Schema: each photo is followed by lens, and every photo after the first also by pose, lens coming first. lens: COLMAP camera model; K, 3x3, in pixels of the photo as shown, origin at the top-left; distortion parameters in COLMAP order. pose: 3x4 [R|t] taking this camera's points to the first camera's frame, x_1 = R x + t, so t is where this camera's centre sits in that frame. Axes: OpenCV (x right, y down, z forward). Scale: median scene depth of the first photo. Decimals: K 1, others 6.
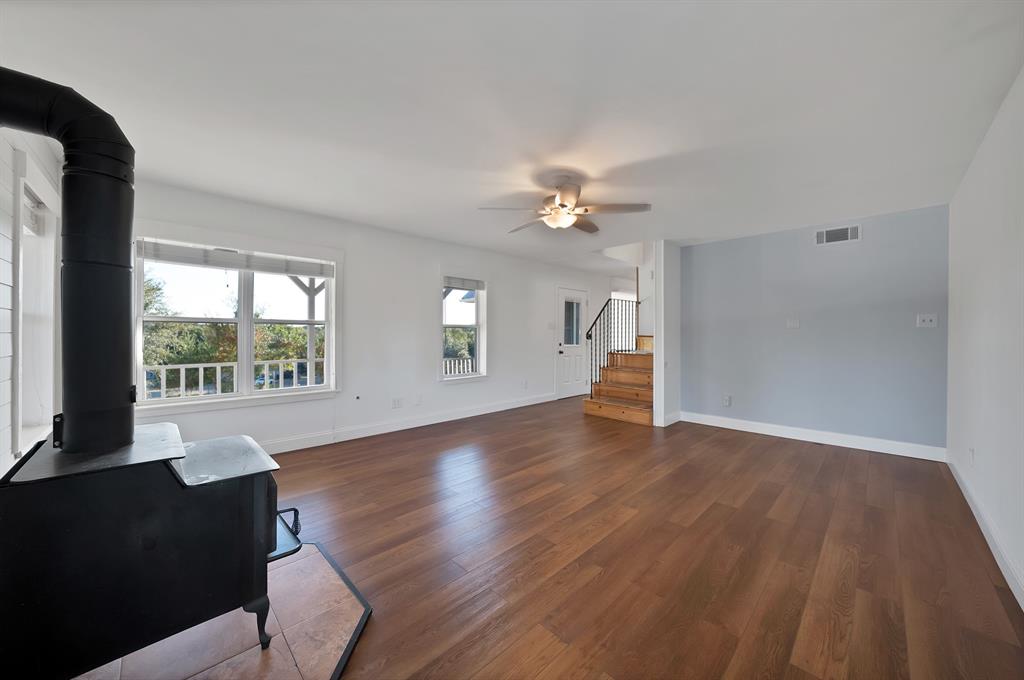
lens RADIAL K [[368.2, 0, 513.3], [0, 368.2, 335.3], [0, 0, 1]] dist [-0.009451, 0.000222]
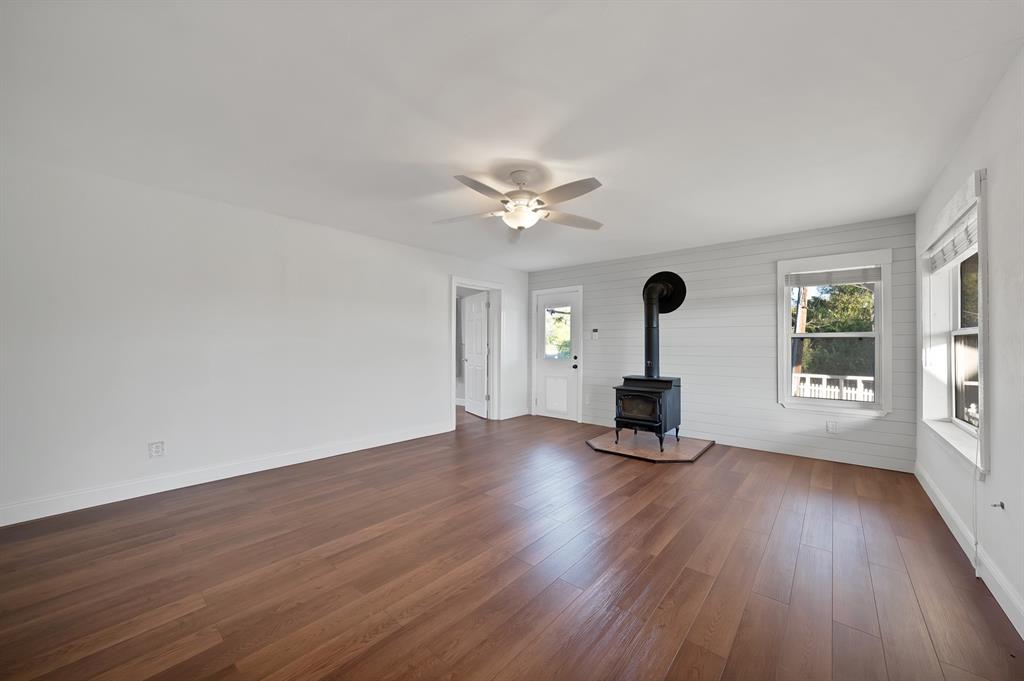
lens RADIAL K [[368.2, 0, 511.8], [0, 368.2, 339.8], [0, 0, 1]] dist [-0.009451, 0.000222]
pose [[-0.997989, -0.017277, -0.060981, 0.212615], [-0.016661, 0.999805, -0.010605, -0.008019], [0.061153, -0.009568, -0.998083, 2.003499]]
